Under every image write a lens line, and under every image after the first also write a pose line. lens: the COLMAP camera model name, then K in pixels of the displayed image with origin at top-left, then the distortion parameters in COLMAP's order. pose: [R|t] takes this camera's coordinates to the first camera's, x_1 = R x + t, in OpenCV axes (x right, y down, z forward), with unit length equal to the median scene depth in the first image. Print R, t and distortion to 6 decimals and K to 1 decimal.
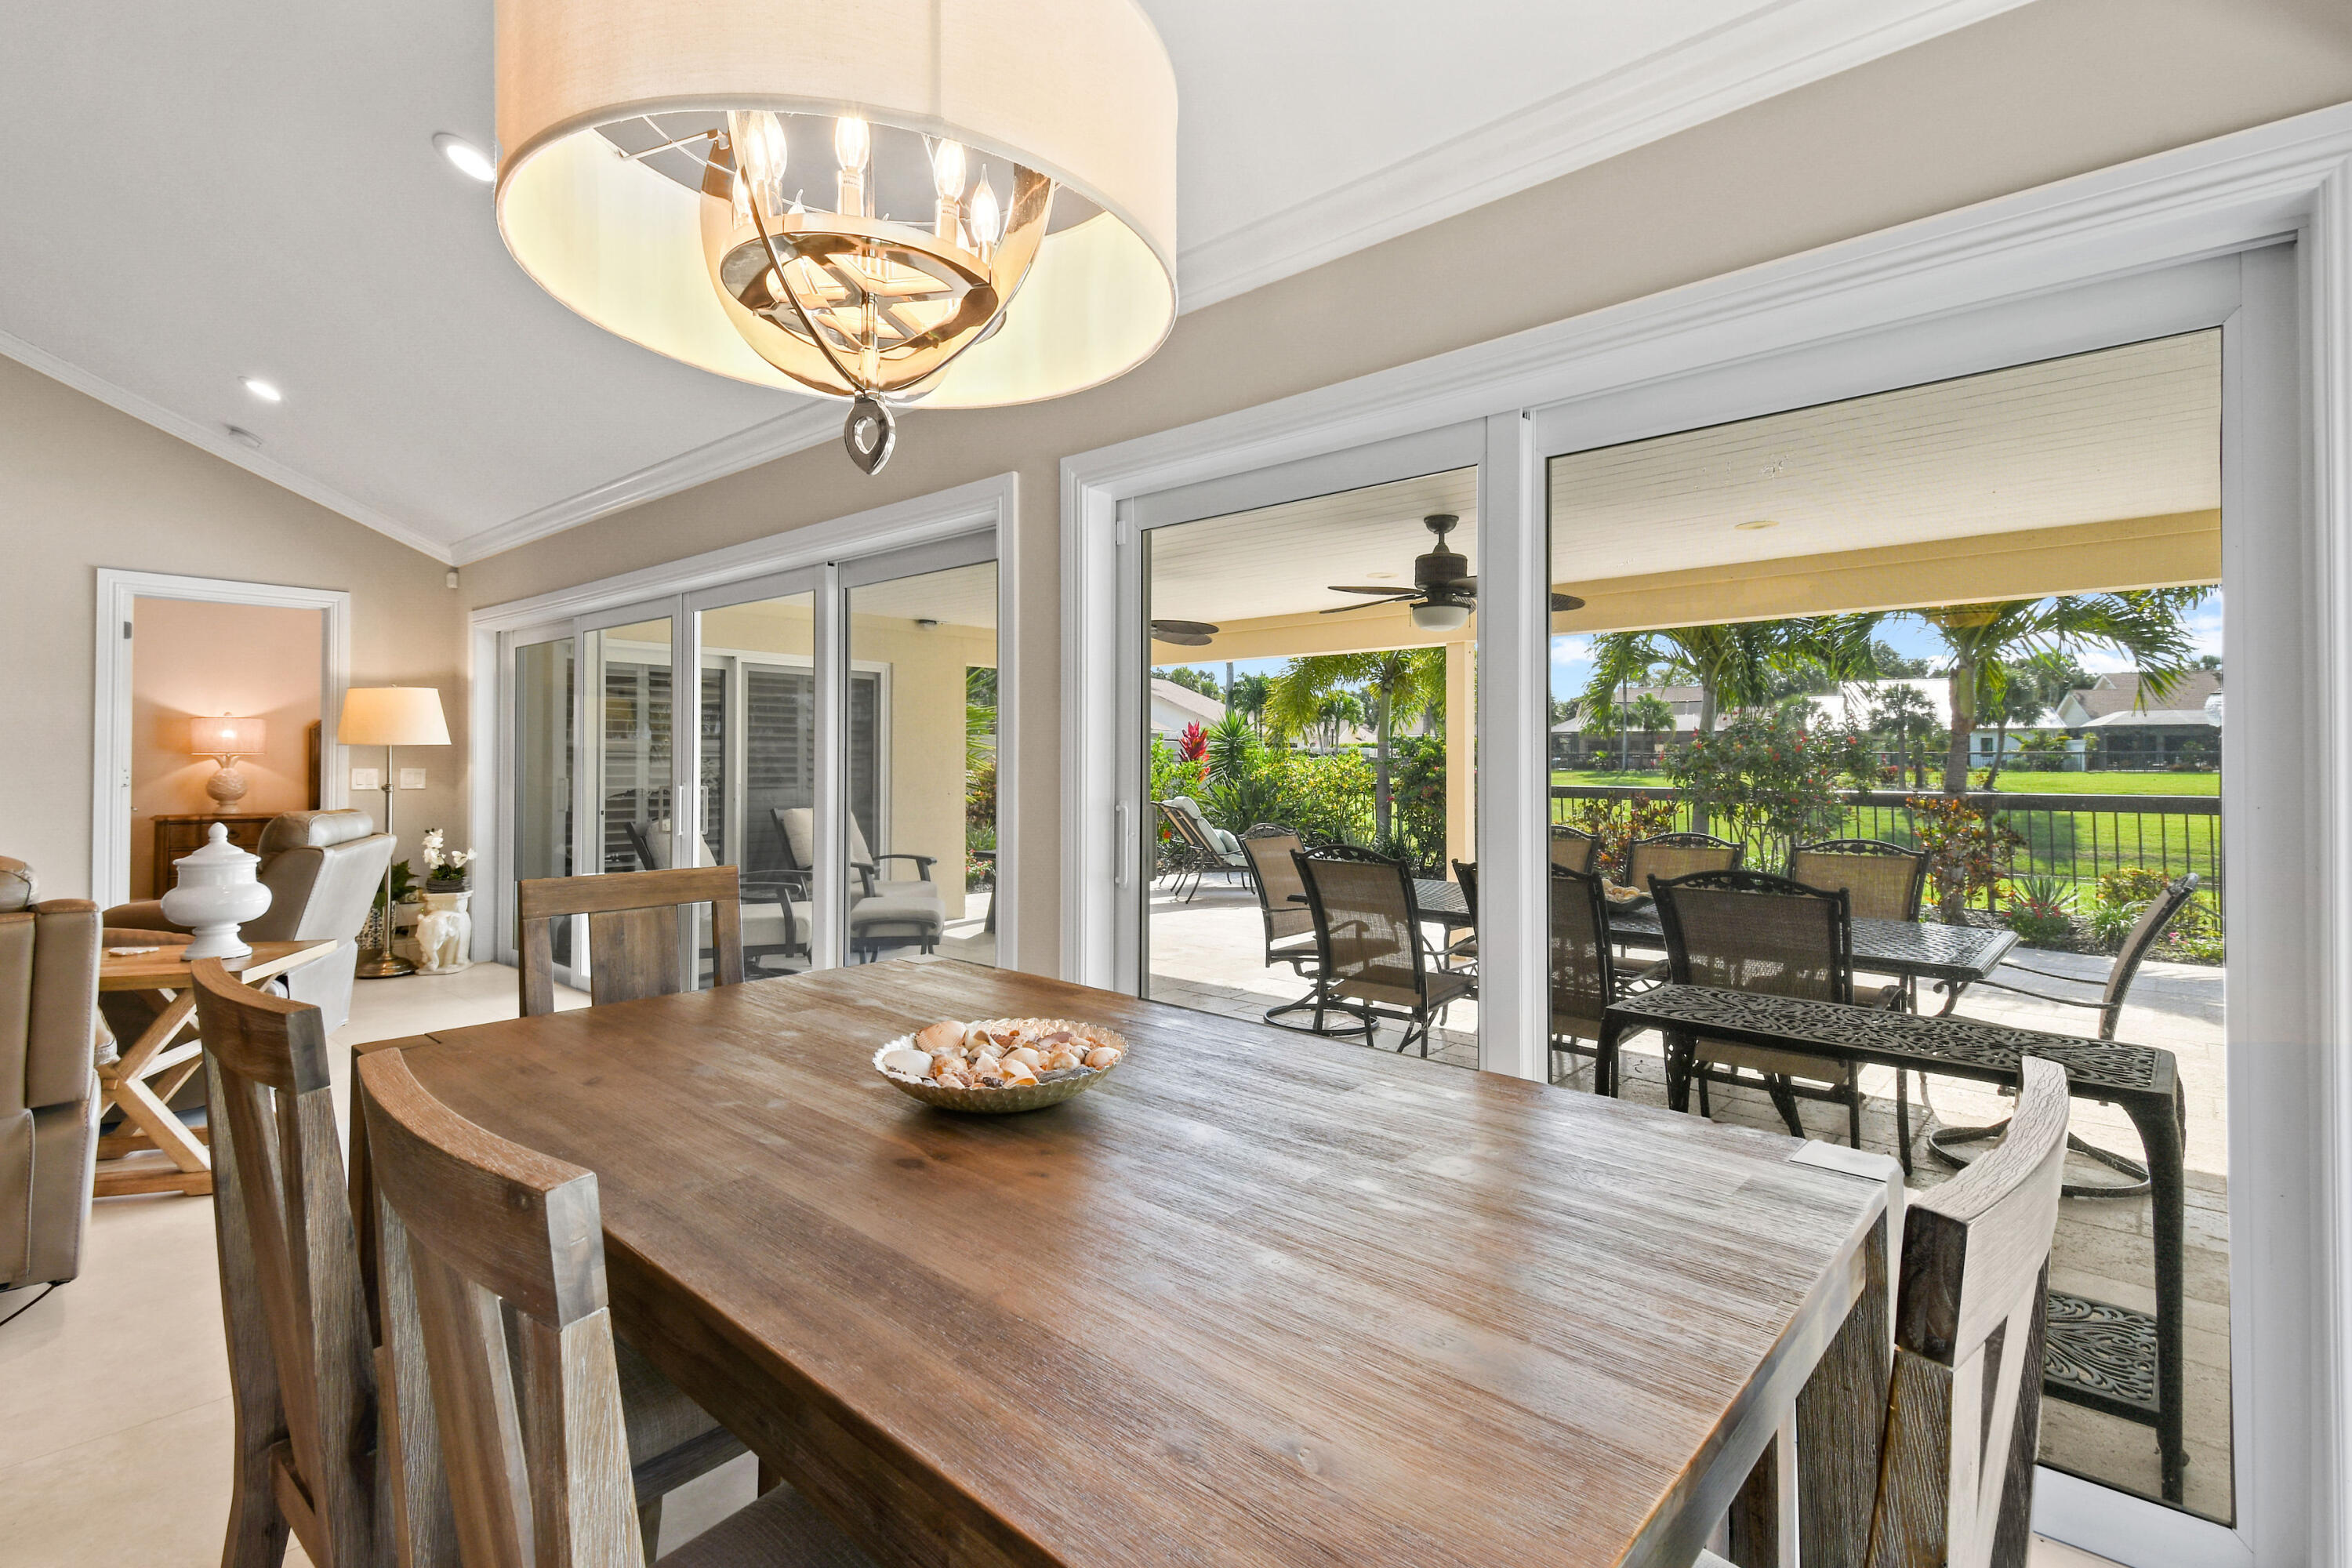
lens RADIAL K [[1081.3, 0, 1174.6], [0, 1081.3, 759.2], [0, 0, 1]] dist [0.006758, -0.014602]
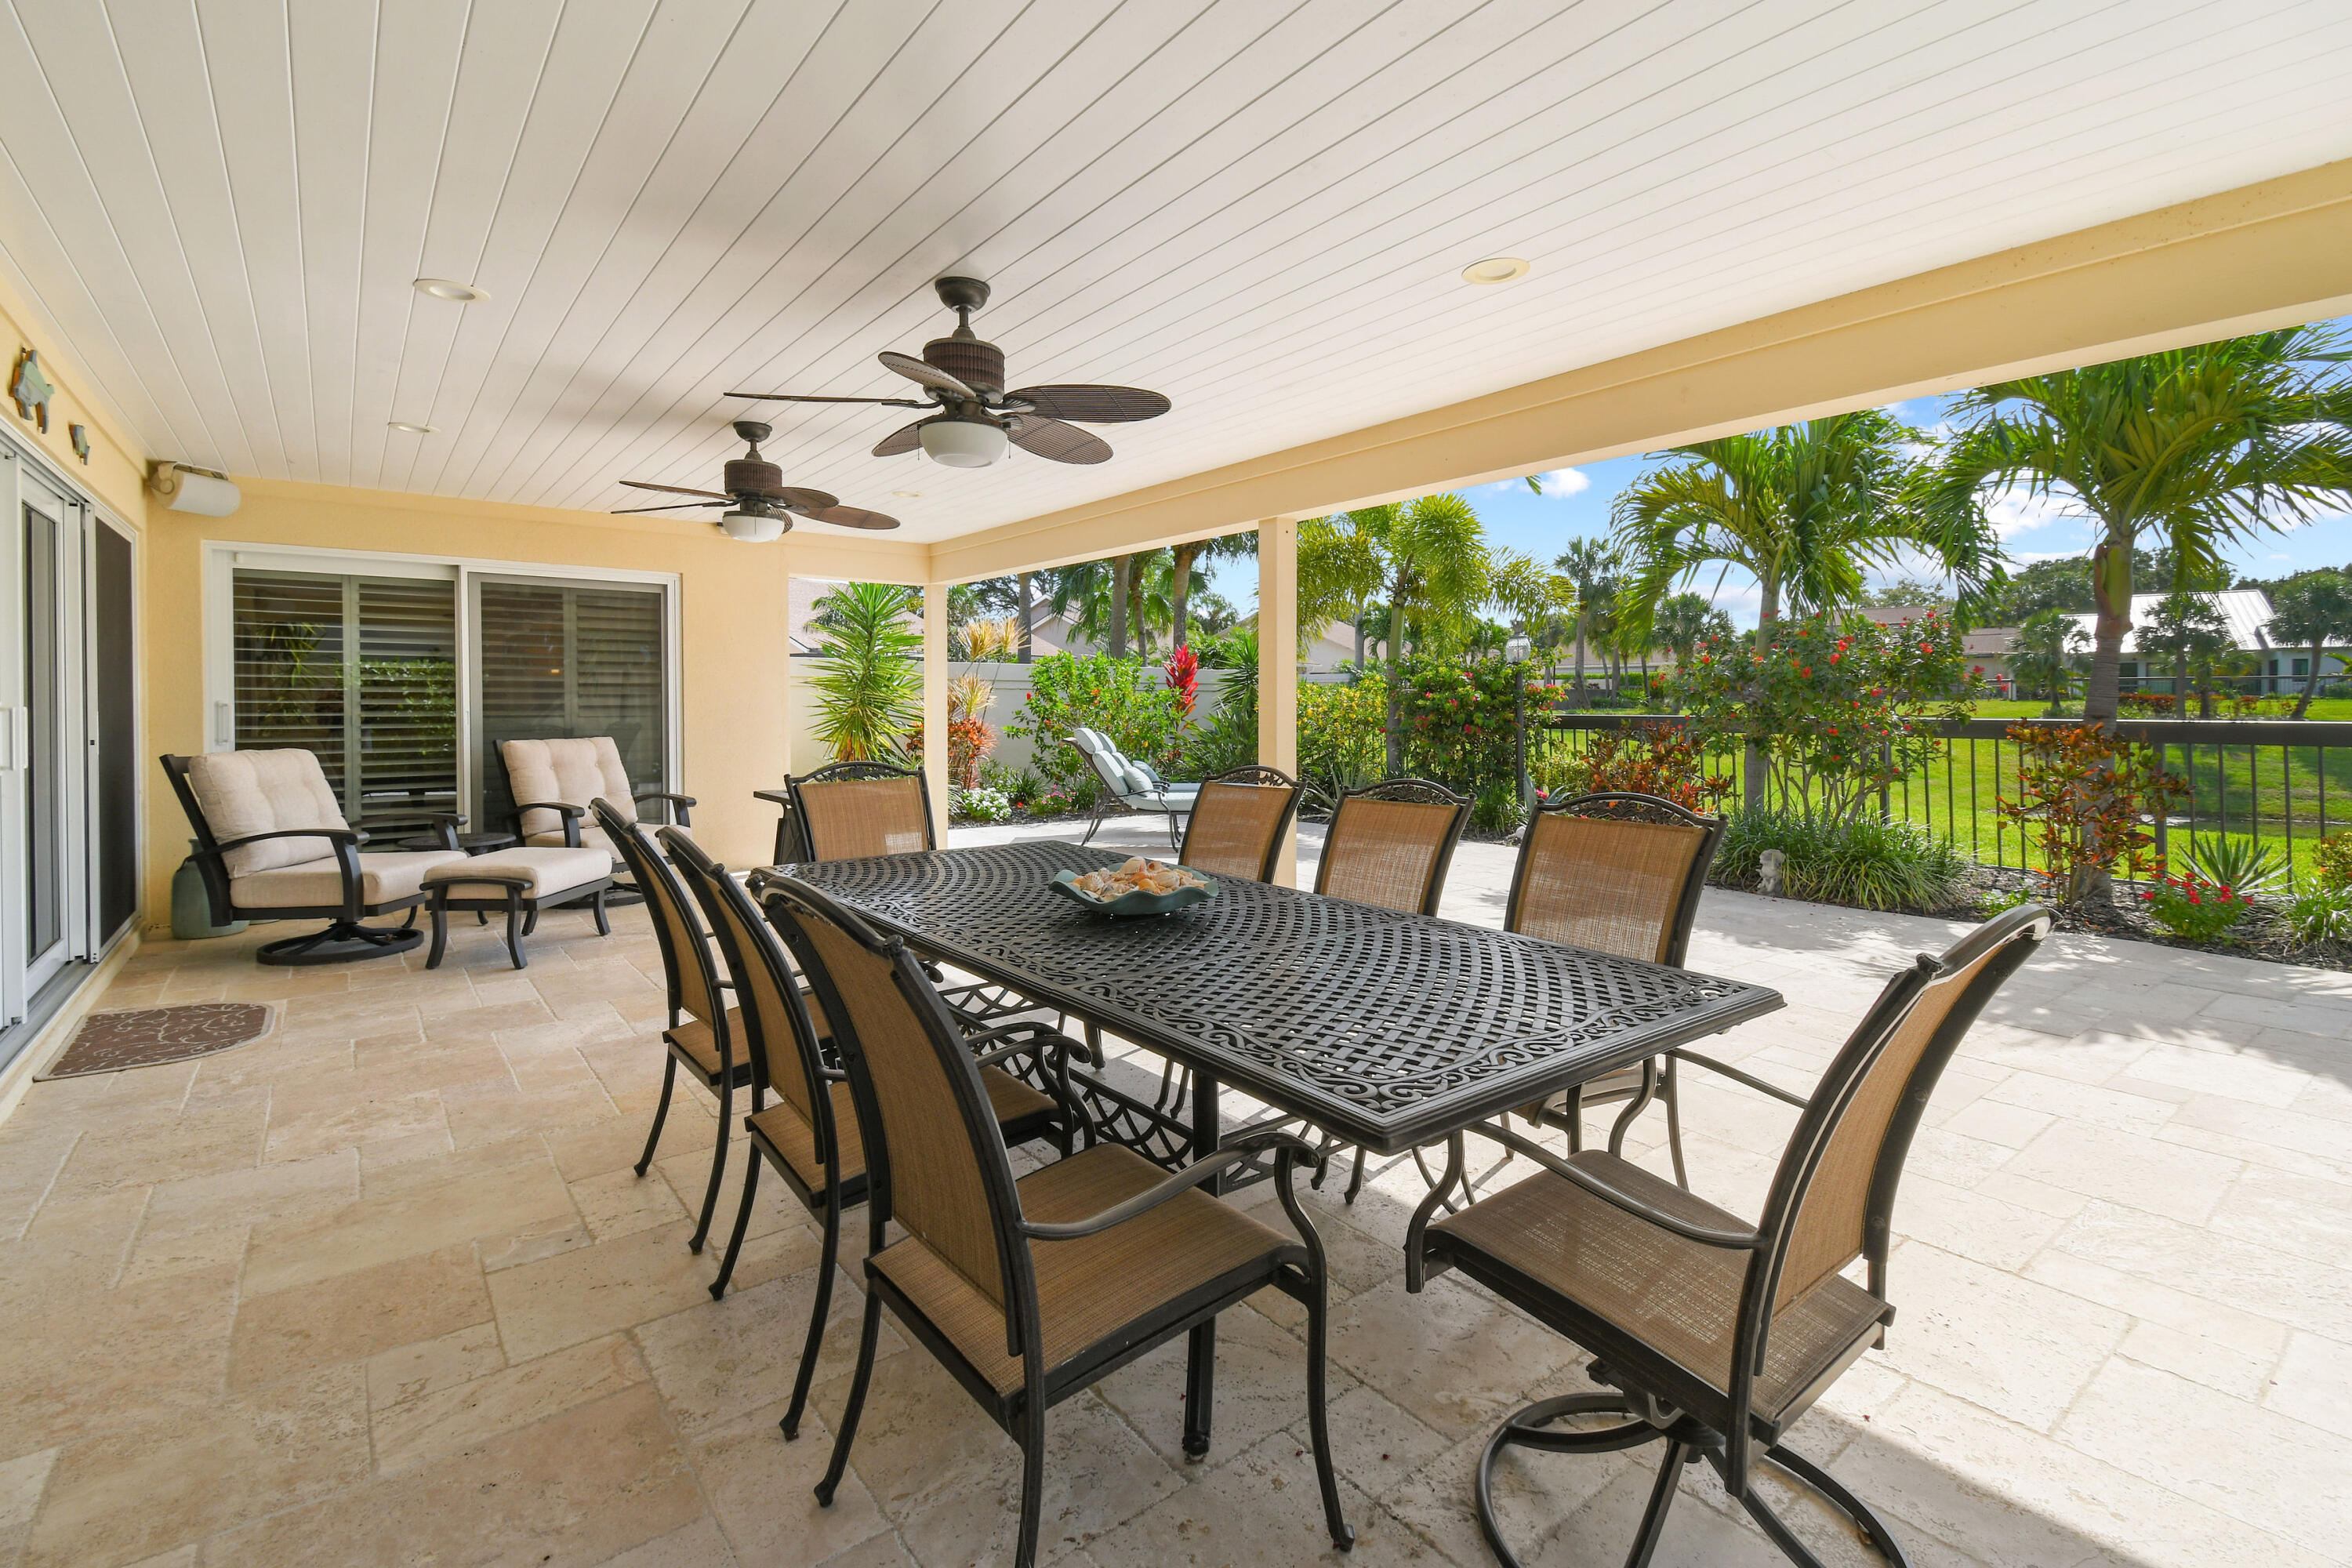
lens RADIAL K [[1081.3, 0, 1162.7], [0, 1081.3, 719.3], [0, 0, 1]] dist [0.006758, -0.014602]
pose [[0.983302, -0.004285, -0.181933, 0.048630], [0.008227, 0.999747, 0.020918, 0.002301], [0.181798, -0.022066, 0.983088, 0.038554]]
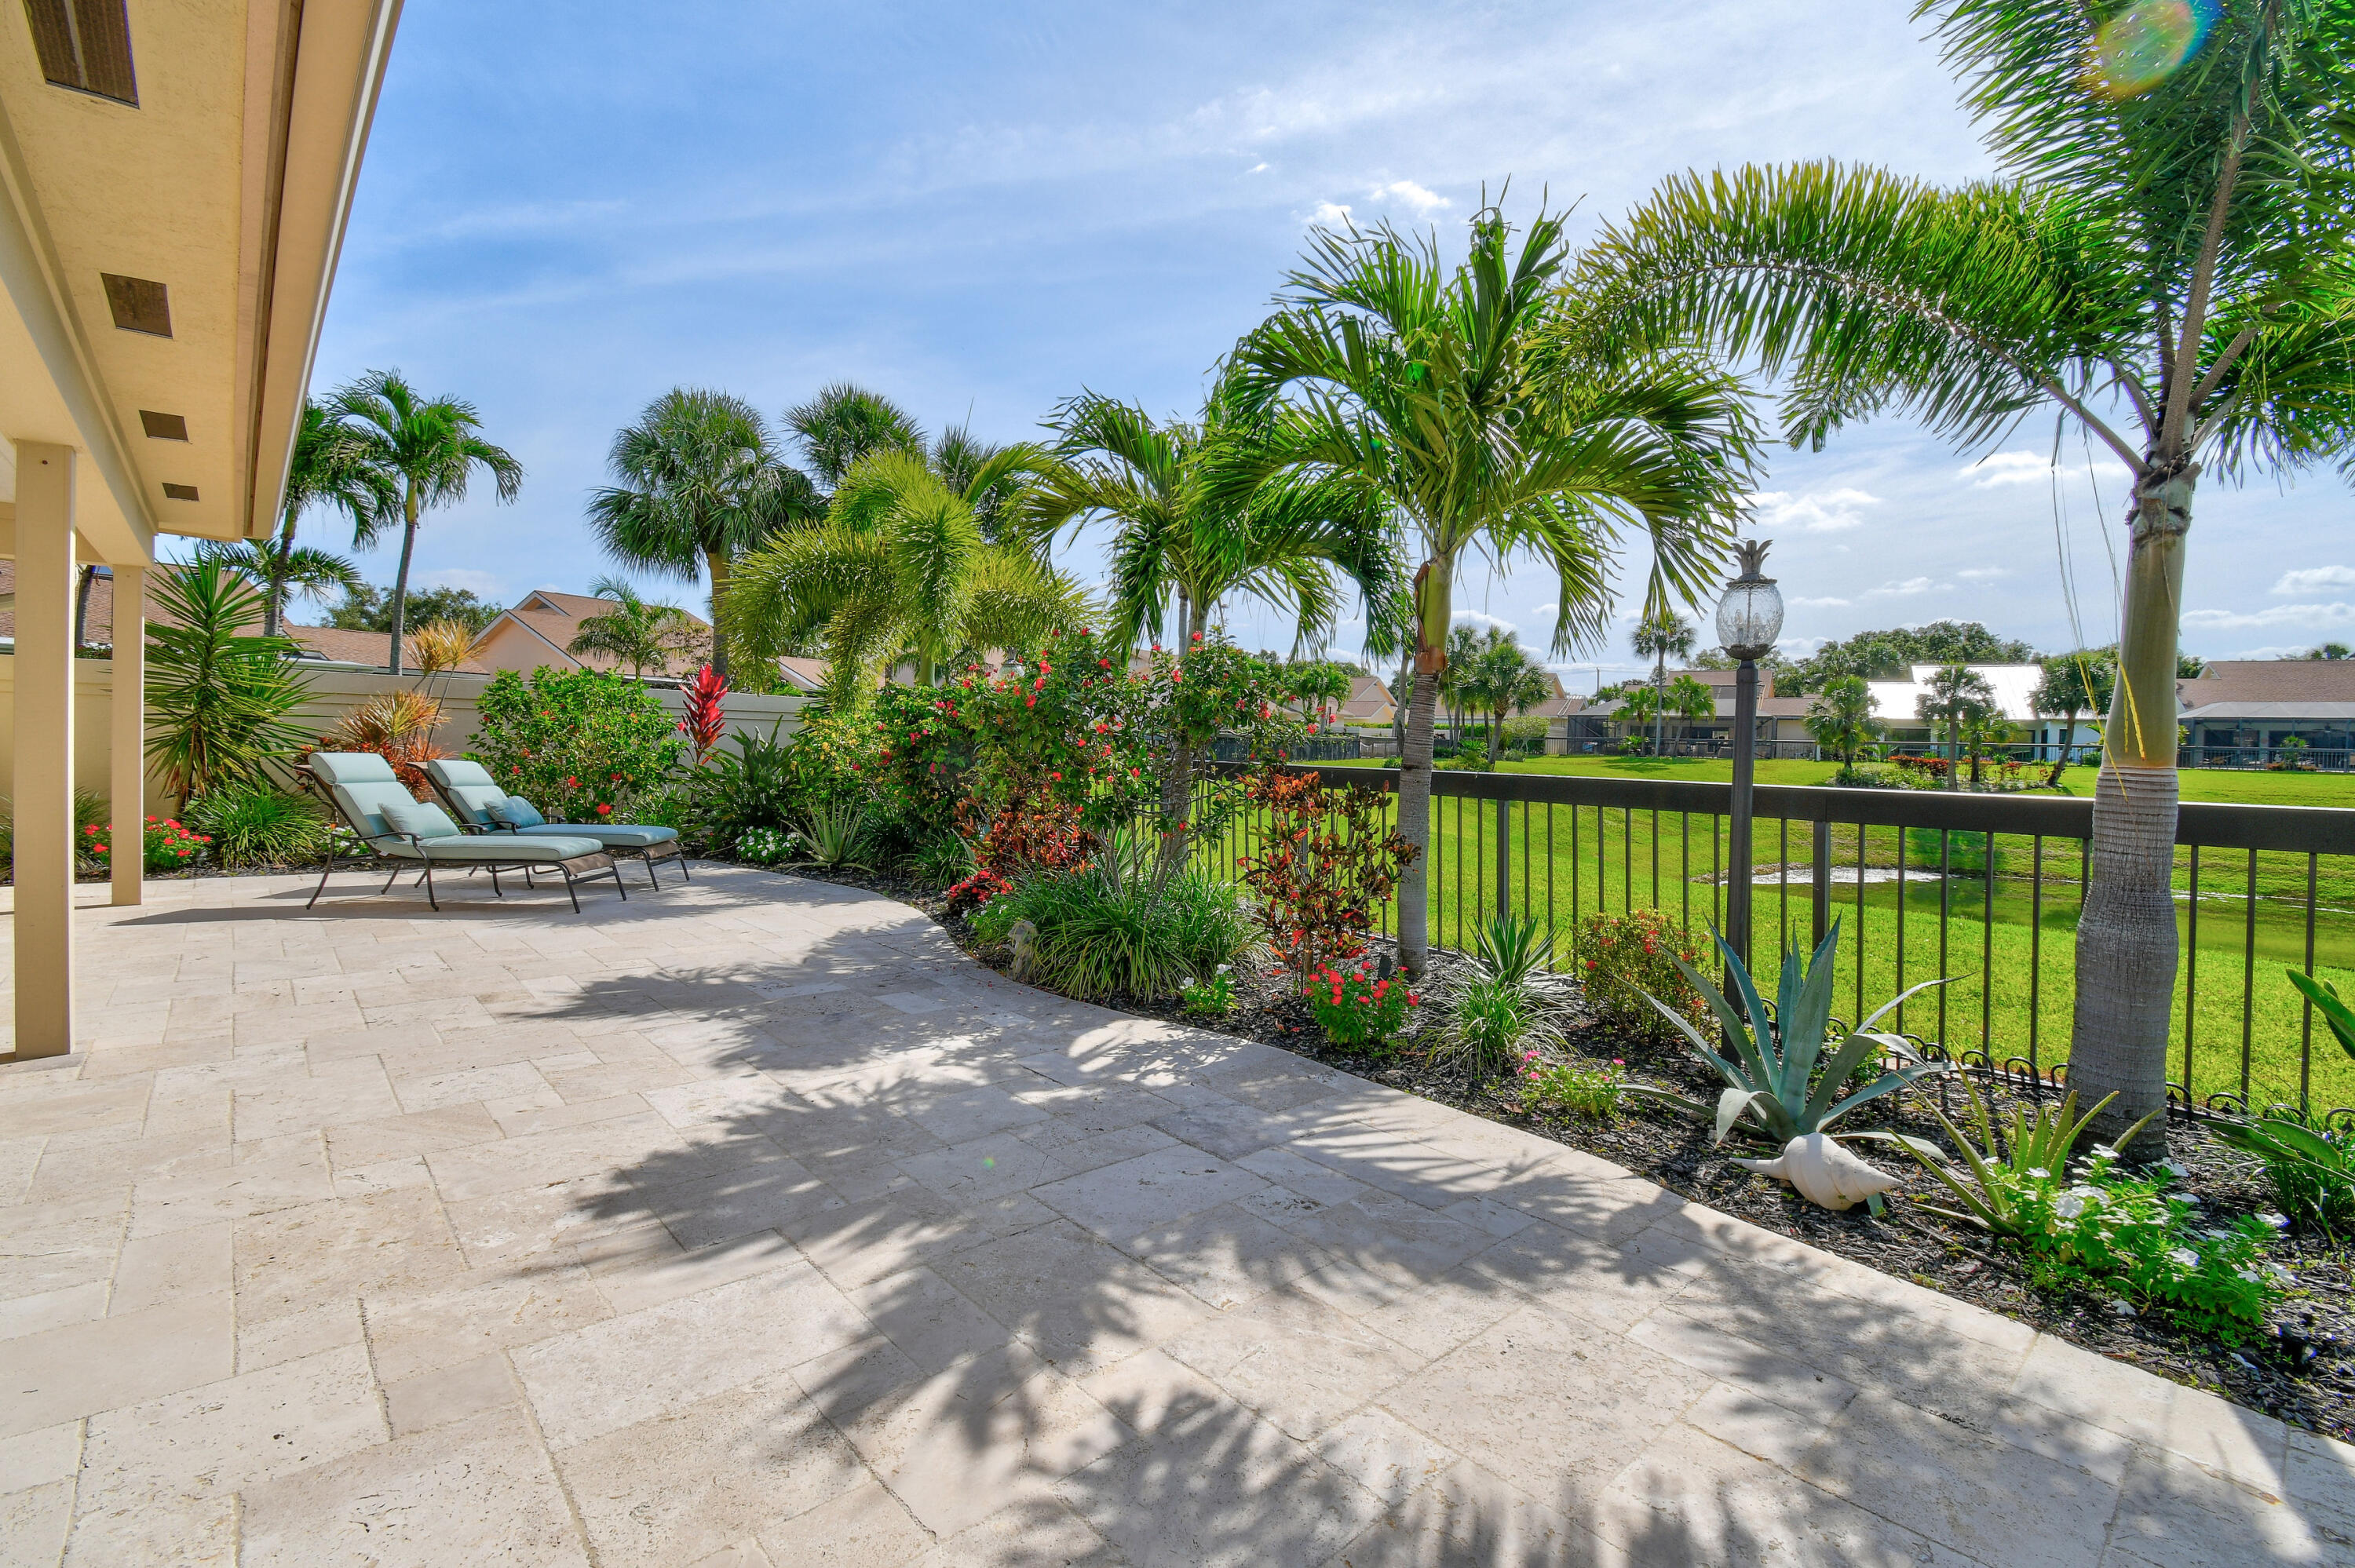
lens RADIAL K [[1082.5, 0, 1243.9], [0, 1082.5, 774.3], [0, 0, 1]] dist [0.006758, -0.014602]
pose [[0.998757, 0.019974, -0.045663, 0.124992], [-0.018588, 0.999359, 0.030581, 0.003460], [0.046244, -0.029695, 0.998489, 0.074098]]
